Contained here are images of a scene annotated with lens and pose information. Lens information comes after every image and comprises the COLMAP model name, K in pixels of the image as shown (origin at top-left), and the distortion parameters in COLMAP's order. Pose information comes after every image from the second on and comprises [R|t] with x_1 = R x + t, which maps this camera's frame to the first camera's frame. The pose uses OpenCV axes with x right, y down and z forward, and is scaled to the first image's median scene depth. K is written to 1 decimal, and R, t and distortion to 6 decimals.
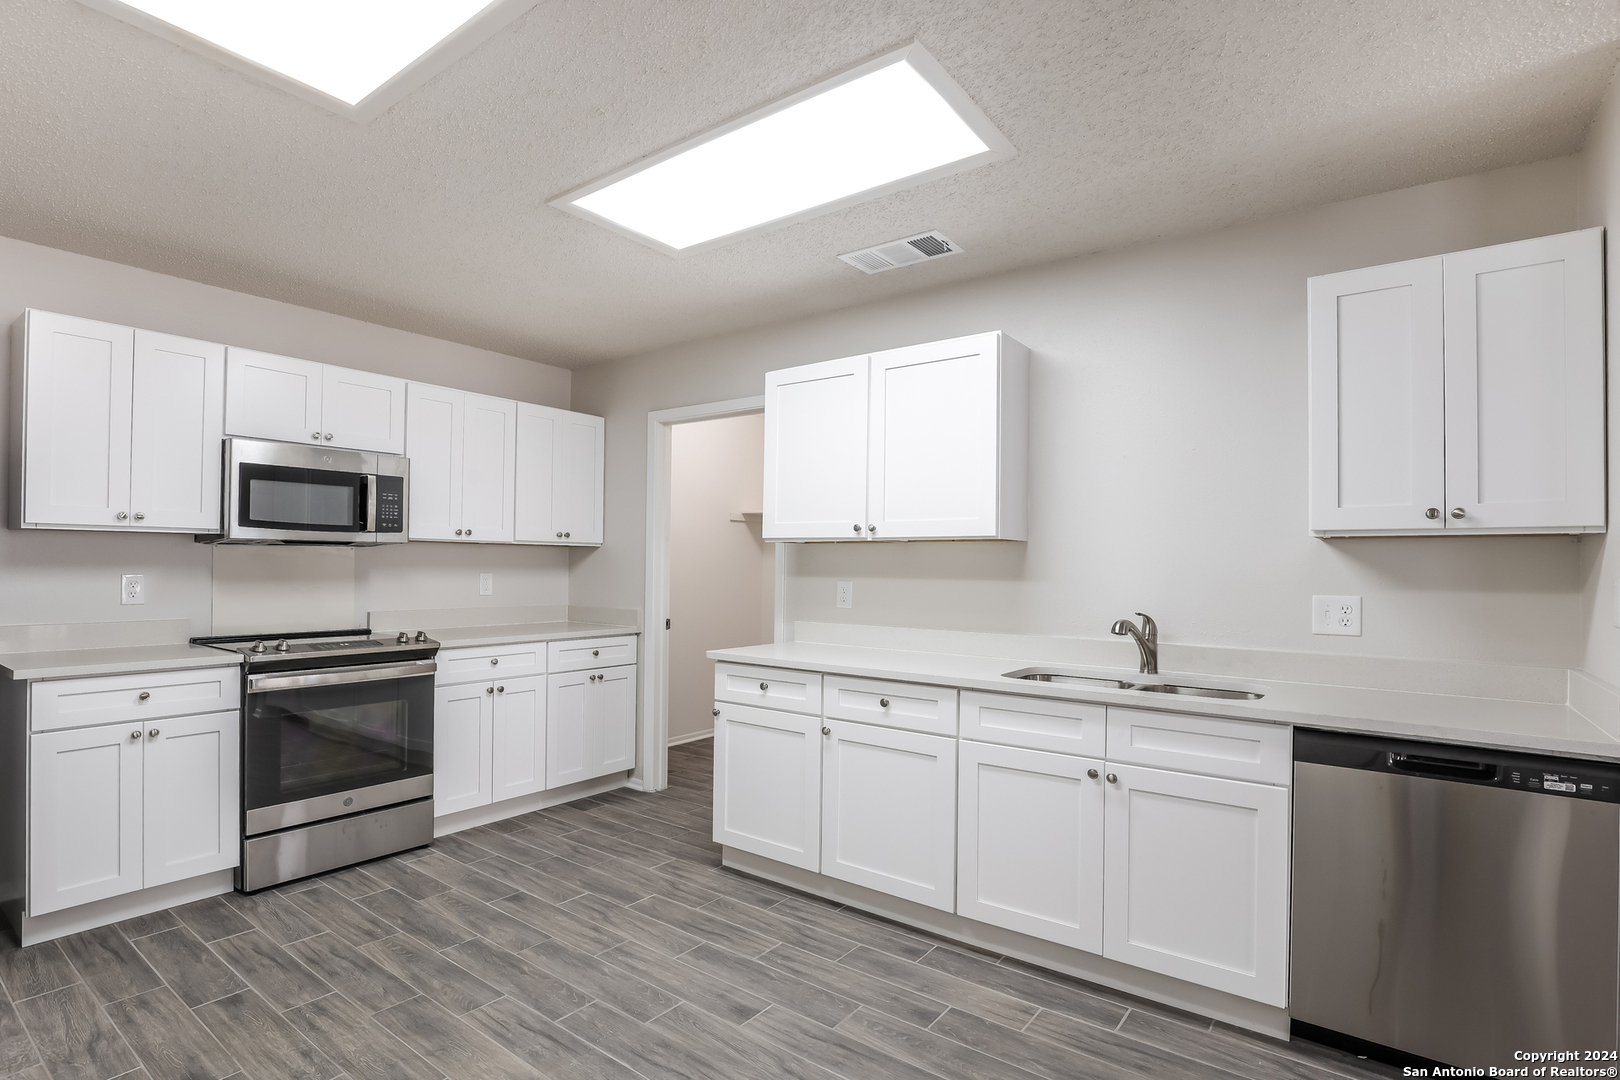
lens RADIAL K [[796.1, 0, 719.7], [0, 796.1, 561.5], [0, 0, 1]] dist [-0.010193, -0.002593]
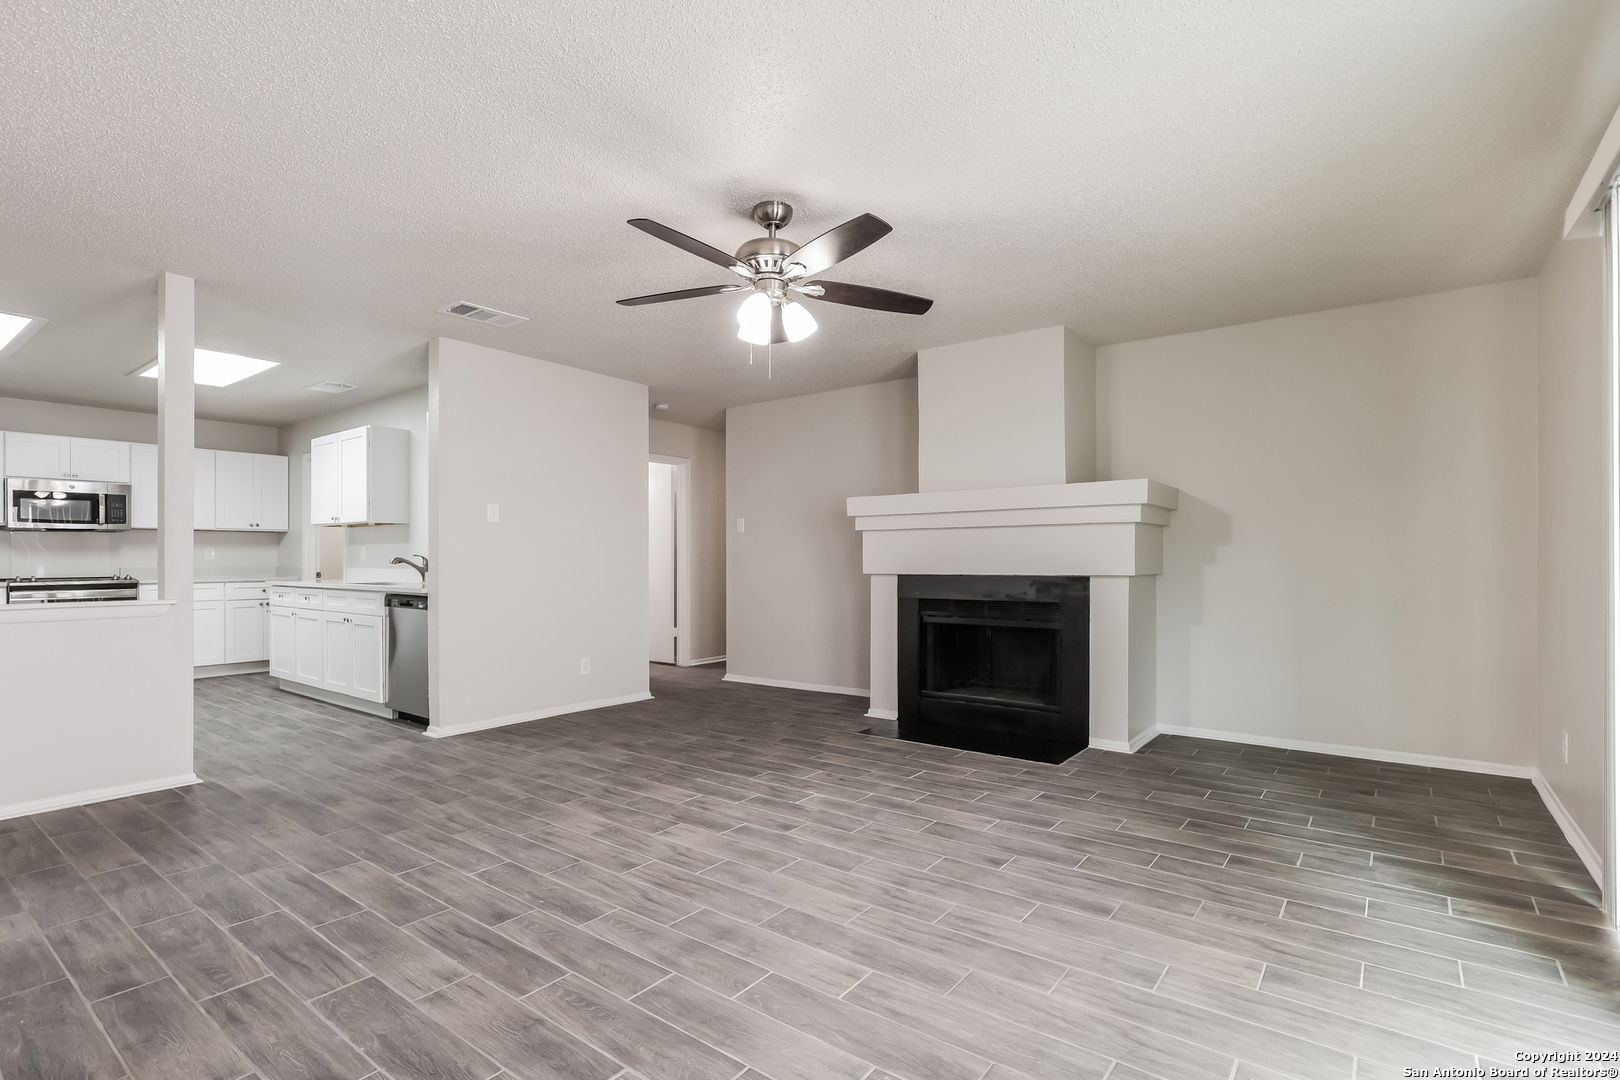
lens RADIAL K [[766.4, 0, 815.4], [0, 766.4, 558.2], [0, 0, 1]] dist [-0.008608, 0.002394]
pose [[0.999221, -0.013525, 0.037083, 1.187586], [0.013419, 0.999905, 0.003109, 0.062290], [-0.037122, -0.002609, 0.999307, -0.890798]]
